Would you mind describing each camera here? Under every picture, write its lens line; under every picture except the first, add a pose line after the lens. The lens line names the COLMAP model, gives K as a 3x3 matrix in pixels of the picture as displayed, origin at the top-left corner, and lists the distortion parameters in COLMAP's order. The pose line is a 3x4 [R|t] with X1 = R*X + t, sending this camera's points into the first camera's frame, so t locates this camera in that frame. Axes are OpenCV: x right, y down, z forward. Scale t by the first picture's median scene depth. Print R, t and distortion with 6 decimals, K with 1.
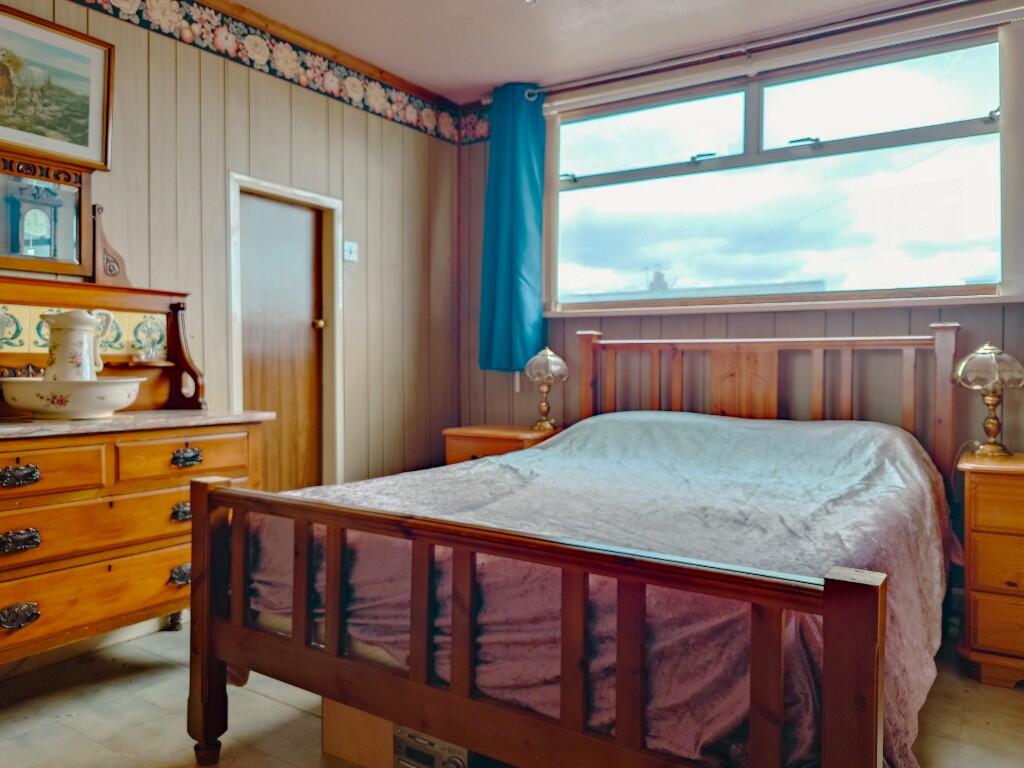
lens RADIAL K [[755.8, 0, 511.6], [0, 755.8, 377.9], [0, 0, 1]] dist [-0.005709, -0.001331]
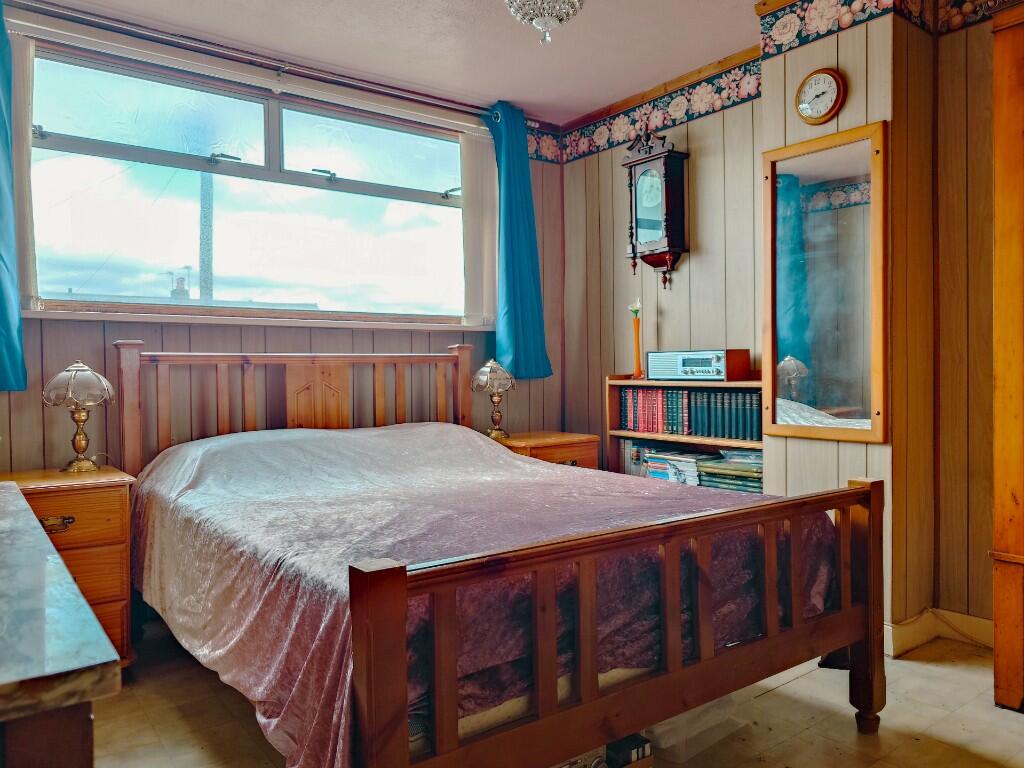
lens RADIAL K [[755.8, 0, 512.2], [0, 755.8, 384.0], [0, 0, 1]] dist [-0.005709, -0.001331]
pose [[0.341217, -0.024387, 0.939668, -0.534804], [0.032331, 0.999376, 0.014196, -0.014515], [-0.939428, 0.025537, 0.341793, 0.366558]]
